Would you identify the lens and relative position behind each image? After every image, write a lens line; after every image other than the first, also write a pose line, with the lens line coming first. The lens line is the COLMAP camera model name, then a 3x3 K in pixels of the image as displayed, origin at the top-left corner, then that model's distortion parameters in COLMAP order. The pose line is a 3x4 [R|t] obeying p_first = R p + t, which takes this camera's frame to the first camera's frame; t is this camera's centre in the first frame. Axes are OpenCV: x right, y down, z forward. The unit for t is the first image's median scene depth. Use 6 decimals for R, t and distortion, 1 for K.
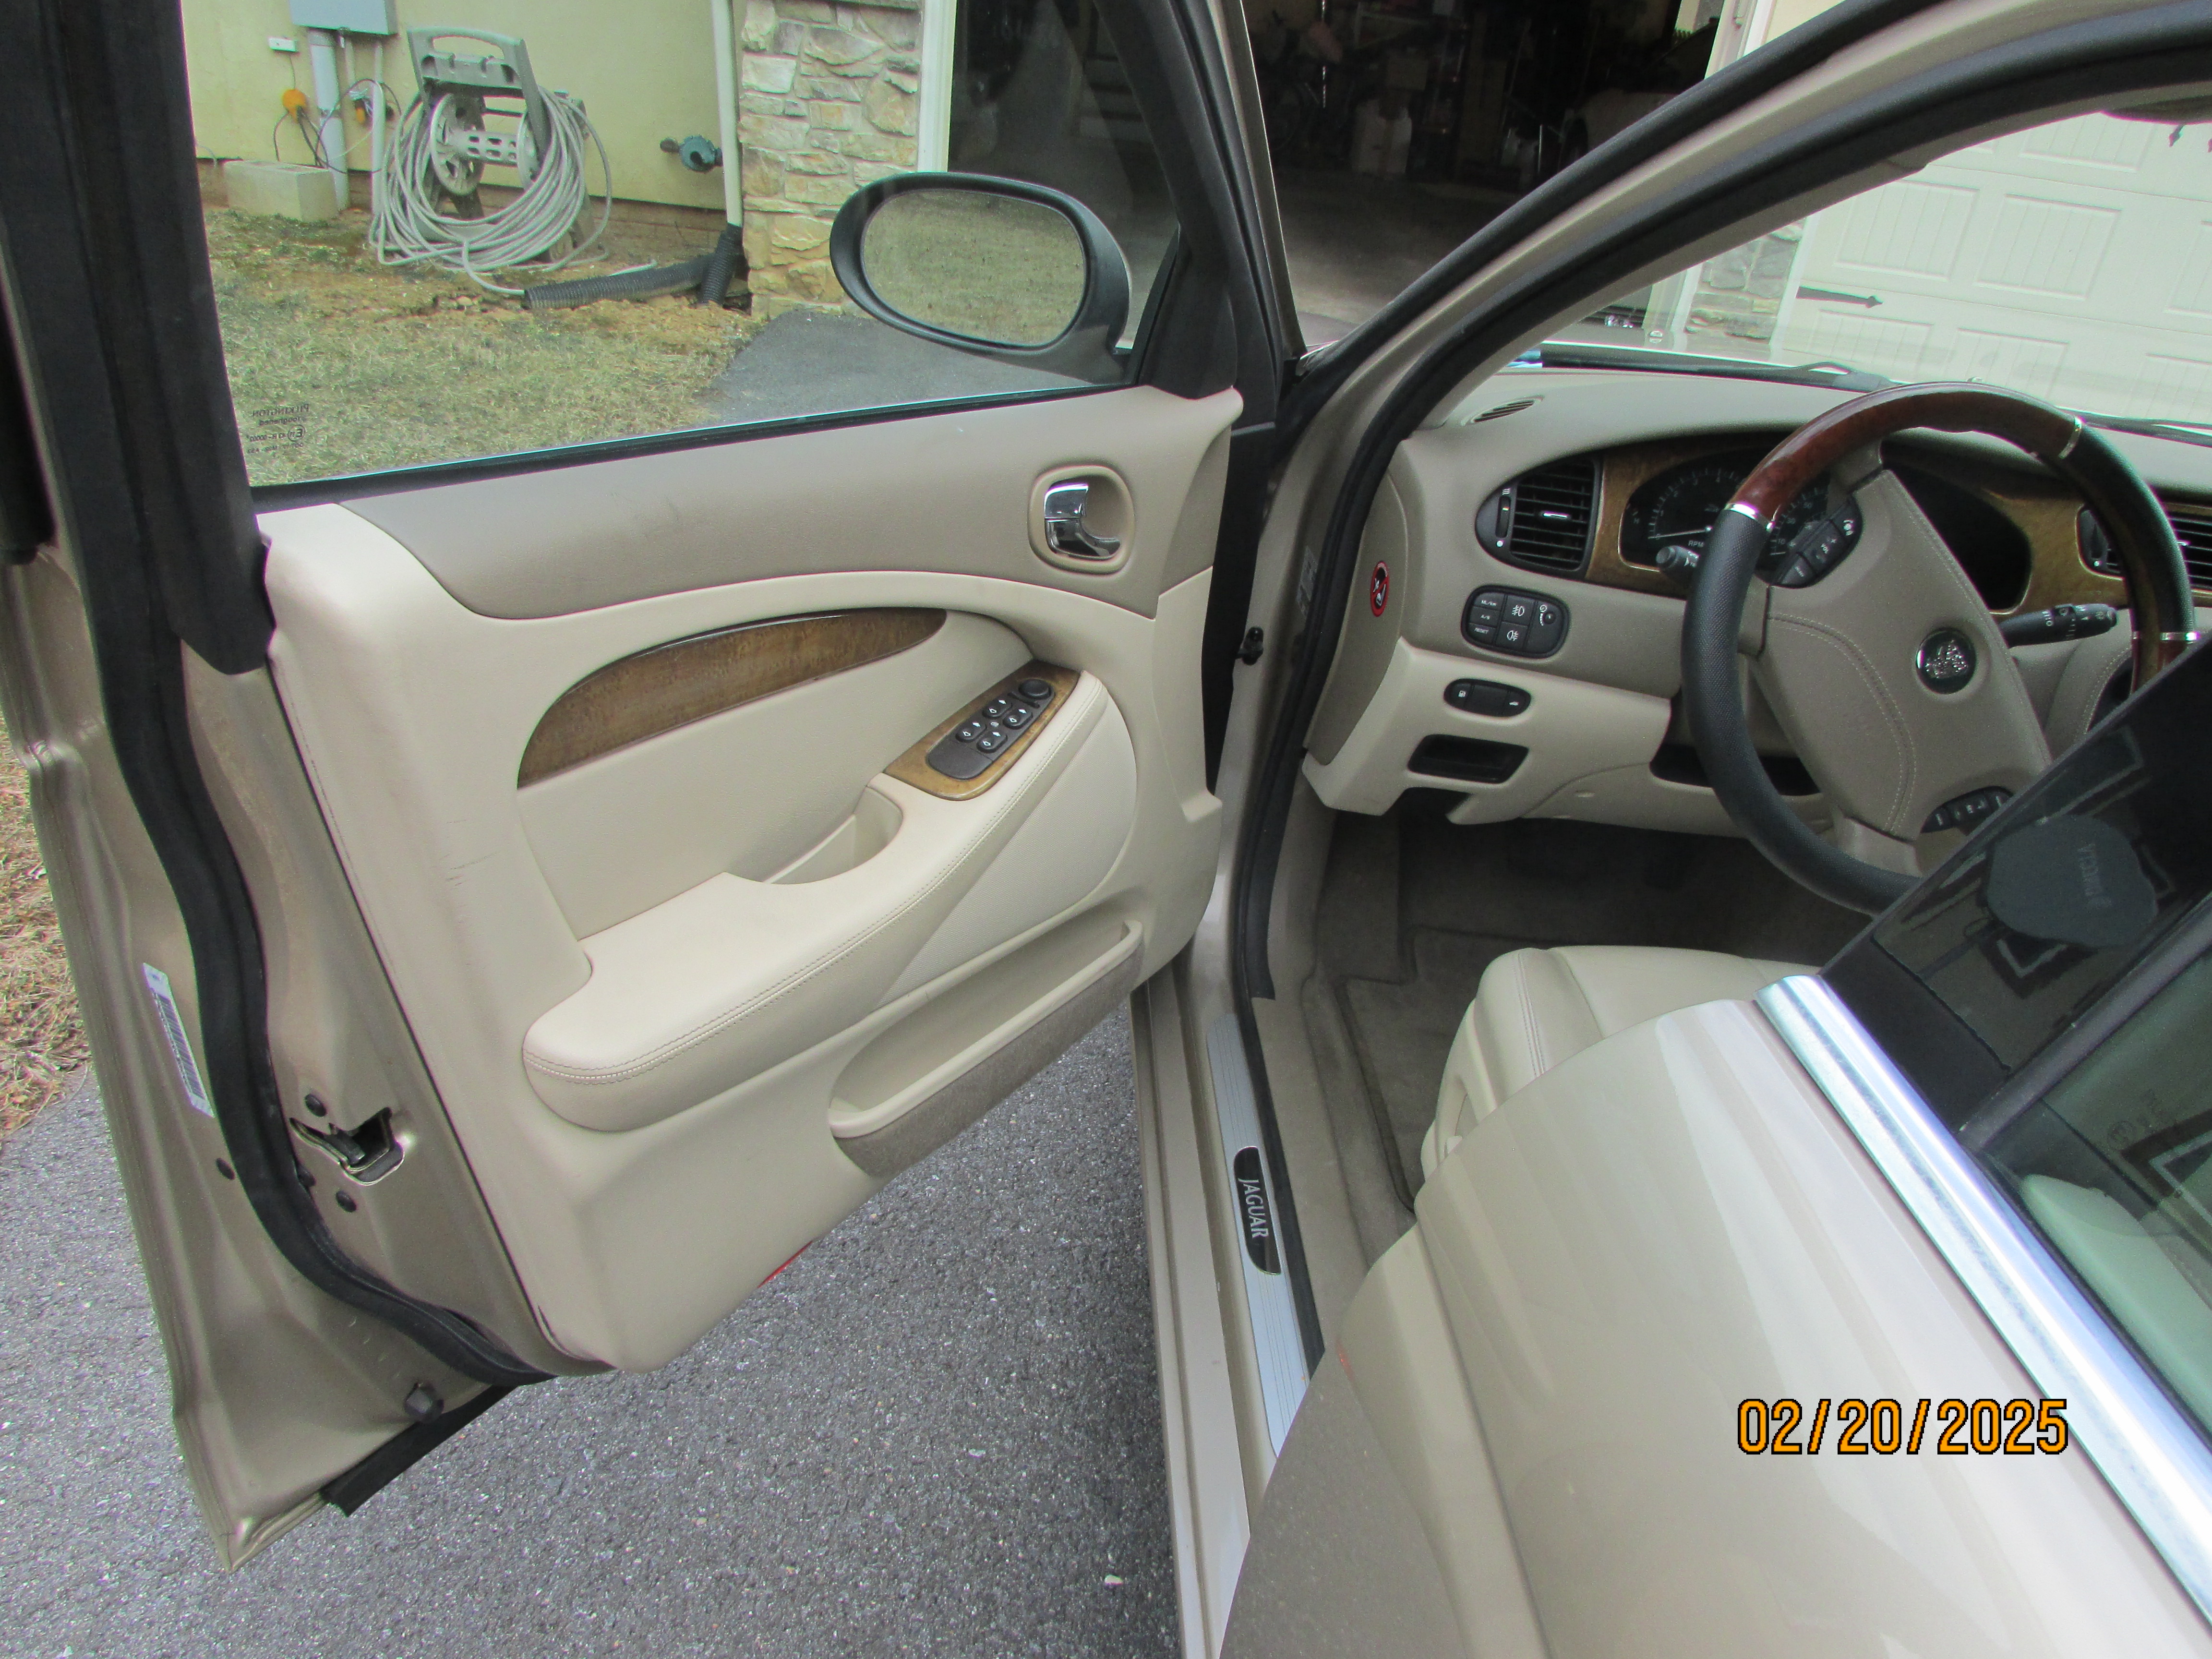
lens RADIAL K [[1554.1, 0, 1106.0], [0, 1554.1, 829.5], [0, 0, 1]] dist [-0.053445, 0.028876]
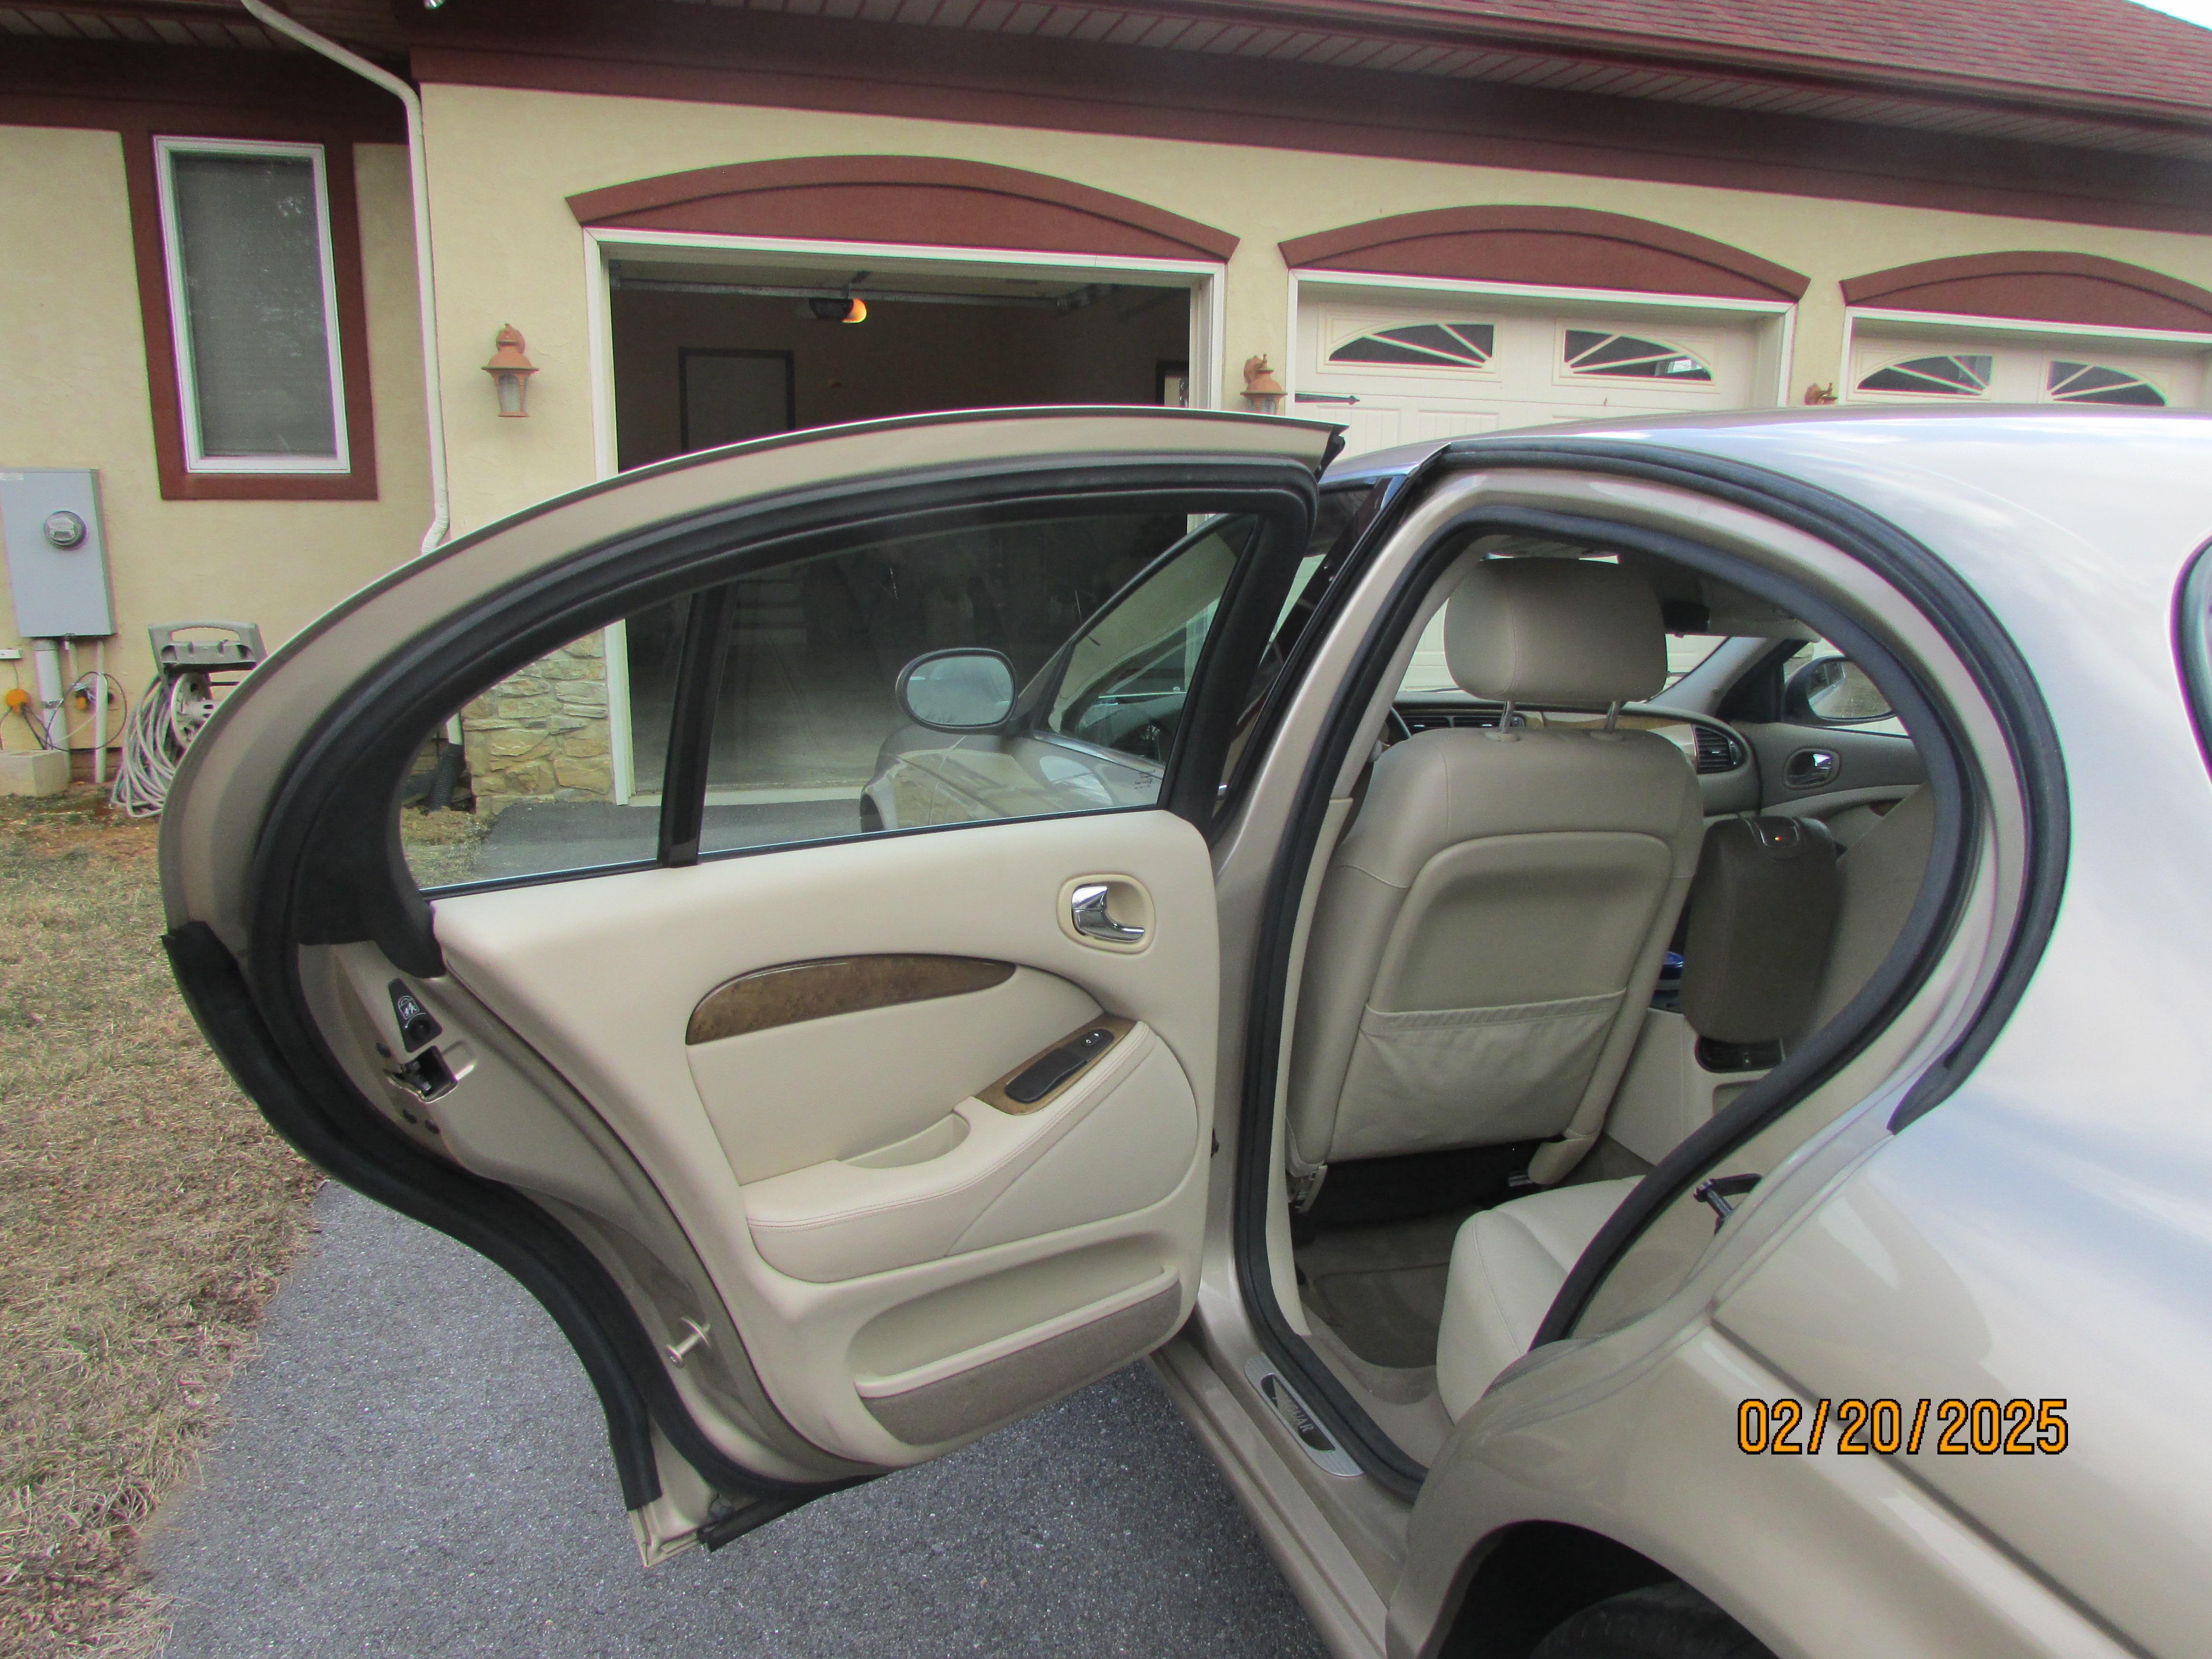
lens RADIAL K [[1654.9, 0, 1106.0], [0, 1654.9, 829.5], [0, 0, 1]] dist [-0.058837, 0.004935]
pose [[0.952551, -0.152359, 0.263504, -0.101815], [0.224063, 0.936934, -0.268236, 0.125338], [-0.206017, 0.314549, 0.926615, -0.267384]]
